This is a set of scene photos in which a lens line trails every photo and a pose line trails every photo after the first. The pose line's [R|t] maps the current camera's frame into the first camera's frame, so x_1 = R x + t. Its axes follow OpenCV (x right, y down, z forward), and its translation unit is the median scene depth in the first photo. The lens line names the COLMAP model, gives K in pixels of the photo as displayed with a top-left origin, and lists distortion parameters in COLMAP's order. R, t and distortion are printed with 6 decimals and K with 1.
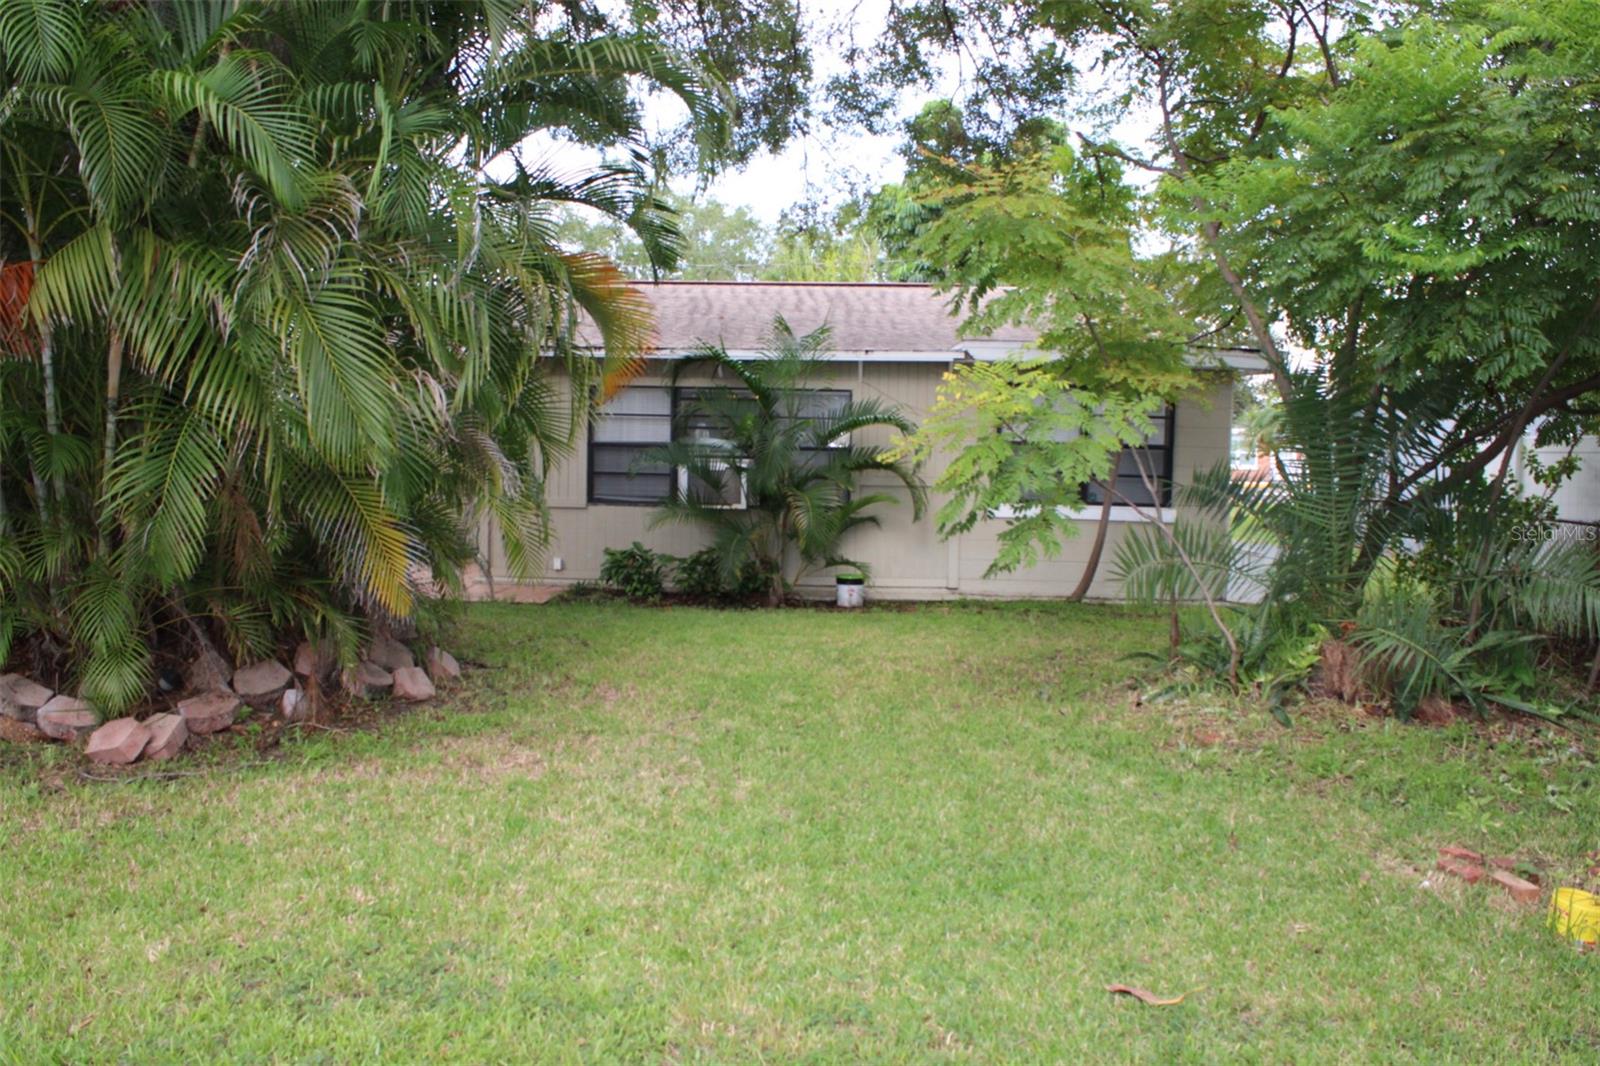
lens RADIAL K [[1365.0, 0, 800.0], [0, 1365.0, 533.0], [0, 0, 1]] dist [-0.178242, 0.166472]
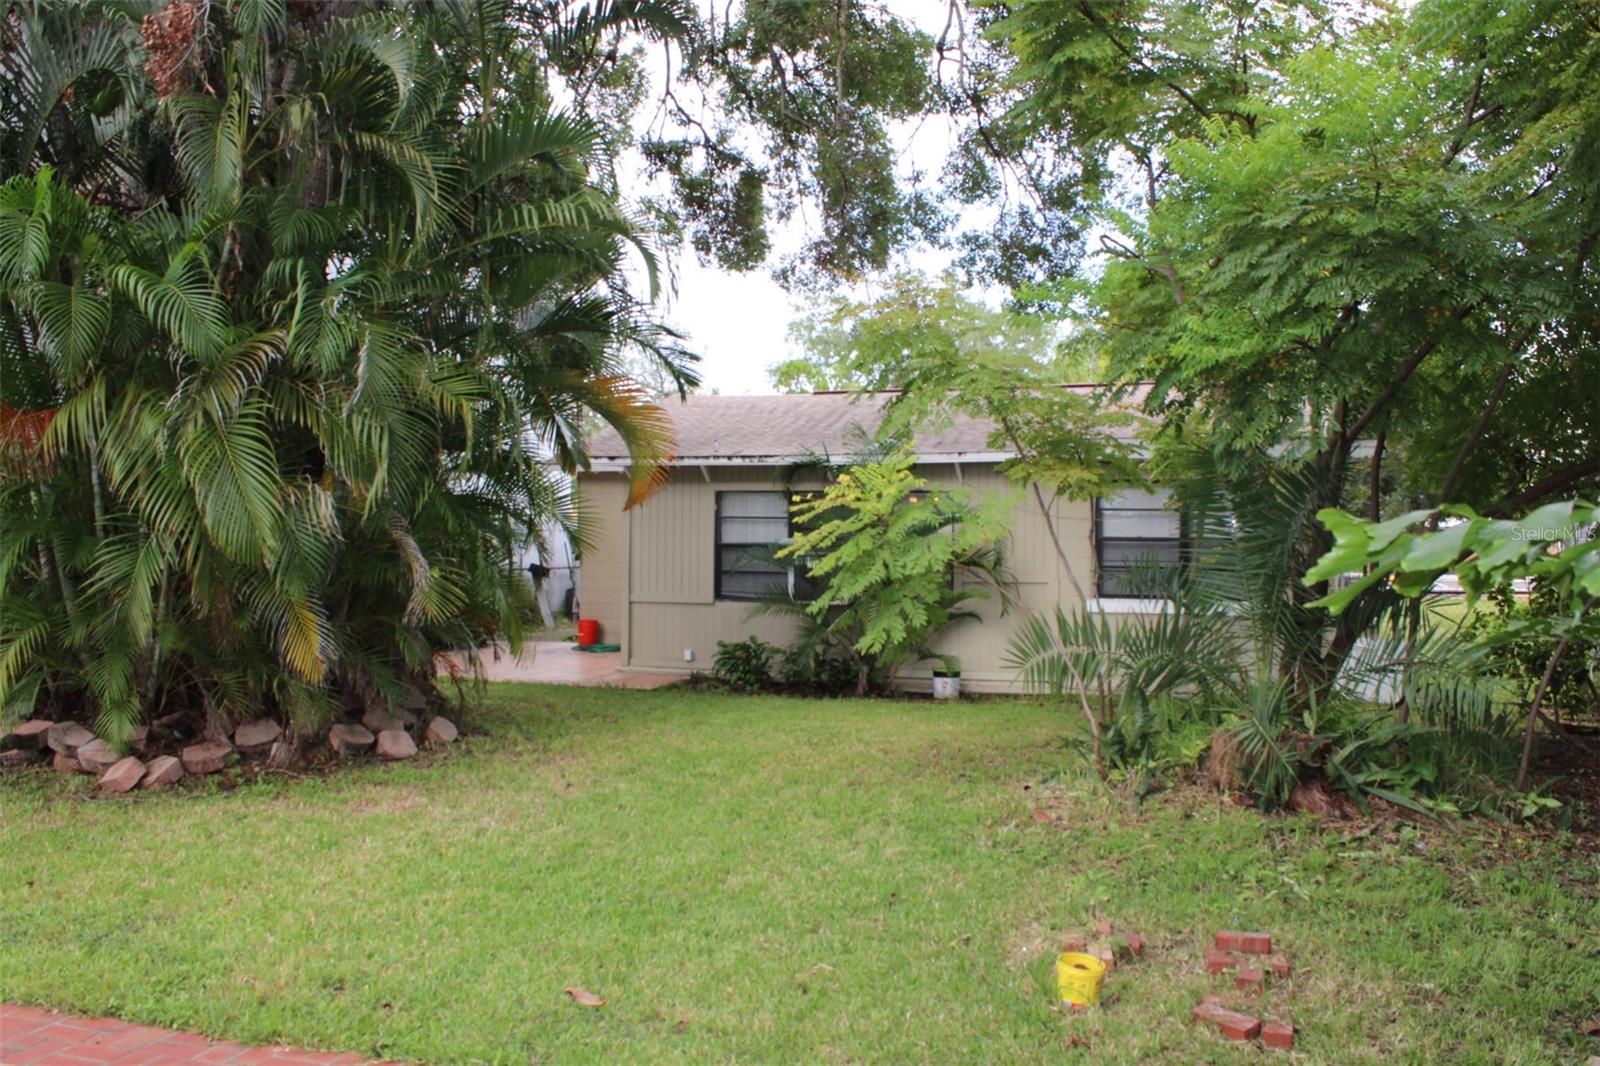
lens RADIAL K [[1365.0, 0, 800.0], [0, 1365.0, 533.0], [0, 0, 1]] dist [-0.178242, 0.166472]
pose [[0.963601, -0.013304, -0.267012, 0.232135], [-0.006947, 0.997178, -0.074753, 0.007048], [0.267253, 0.073887, 0.960790, -0.037433]]
